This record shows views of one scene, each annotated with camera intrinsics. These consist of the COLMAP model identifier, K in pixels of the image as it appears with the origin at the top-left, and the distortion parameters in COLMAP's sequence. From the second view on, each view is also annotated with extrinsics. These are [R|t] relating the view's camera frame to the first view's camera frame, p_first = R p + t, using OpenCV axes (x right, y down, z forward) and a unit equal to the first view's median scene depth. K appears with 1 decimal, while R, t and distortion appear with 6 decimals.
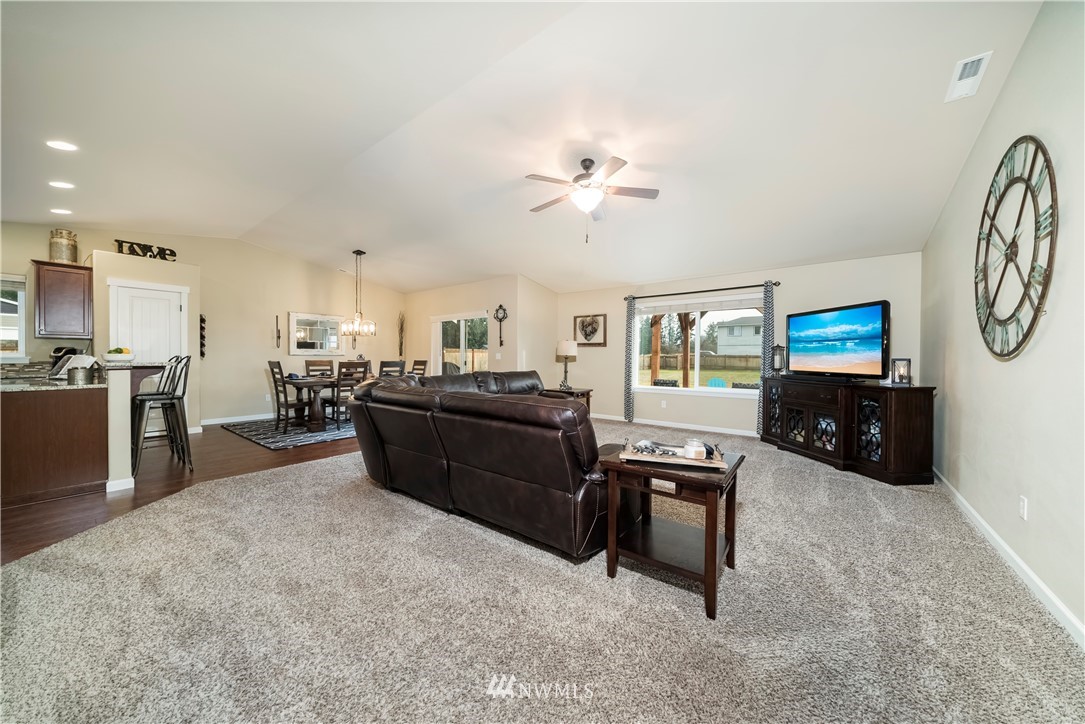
lens RADIAL K [[376.7, 0, 540.6], [0, 376.7, 356.4], [0, 0, 1]] dist [-0.000676, 0.000033]
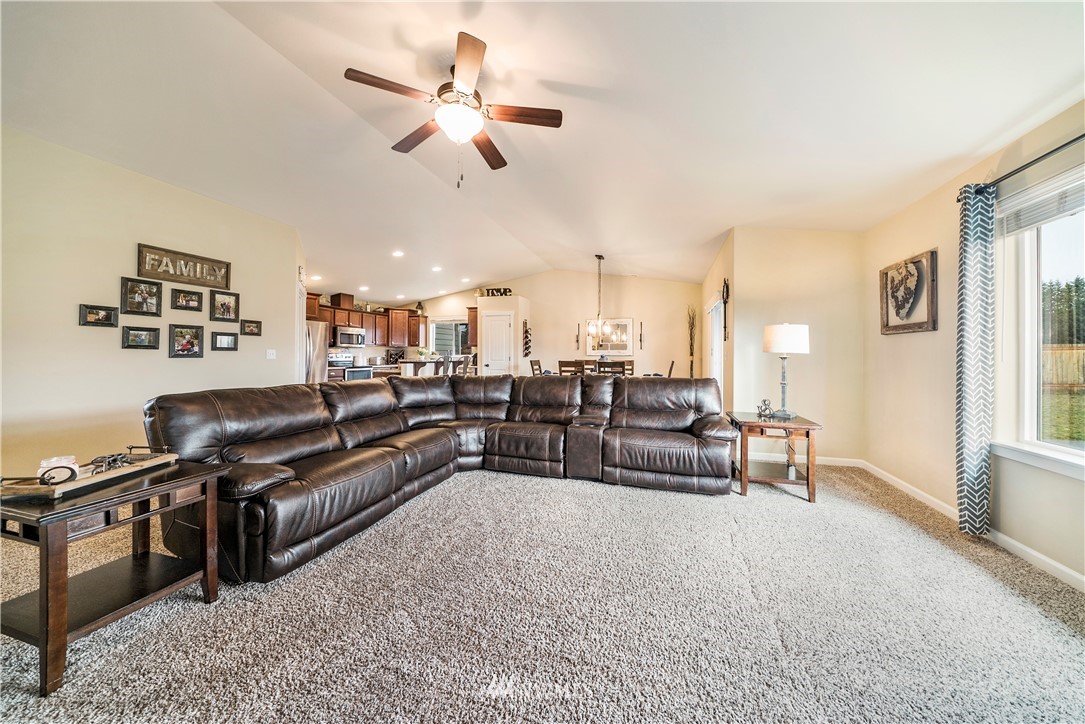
lens RADIAL K [[376.7, 0, 540.6], [0, 376.7, 356.4], [0, 0, 1]] dist [-0.000676, 0.000033]
pose [[0.353717, -0.003569, -0.935346, 0.576140], [0.001188, 0.999994, -0.003366, 0.004207], [0.935352, 0.000080, 0.353719, 0.630980]]
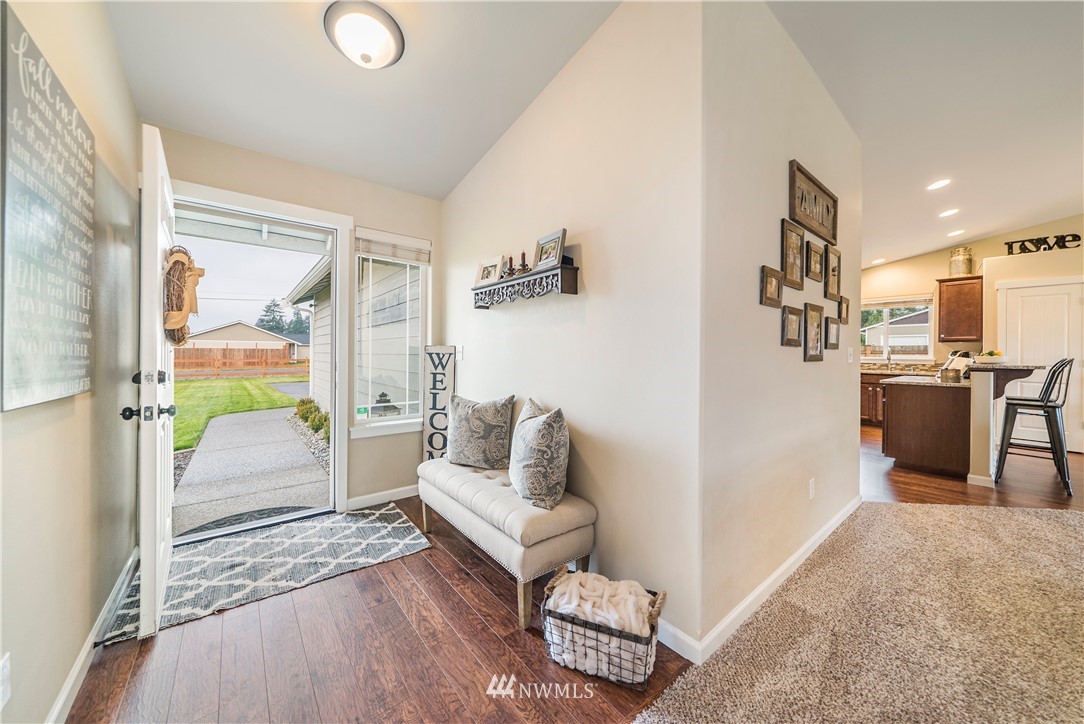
lens RADIAL K [[380.8, 0, 546.7], [0, 380.8, 352.6], [0, 0, 1]] dist [-0.000988, -0.000091]
pose [[-0.210570, -0.010448, -0.977523, 0.115985], [-0.007100, 0.999933, -0.009158, 0.000381], [0.977553, 0.005012, -0.210630, 0.021275]]
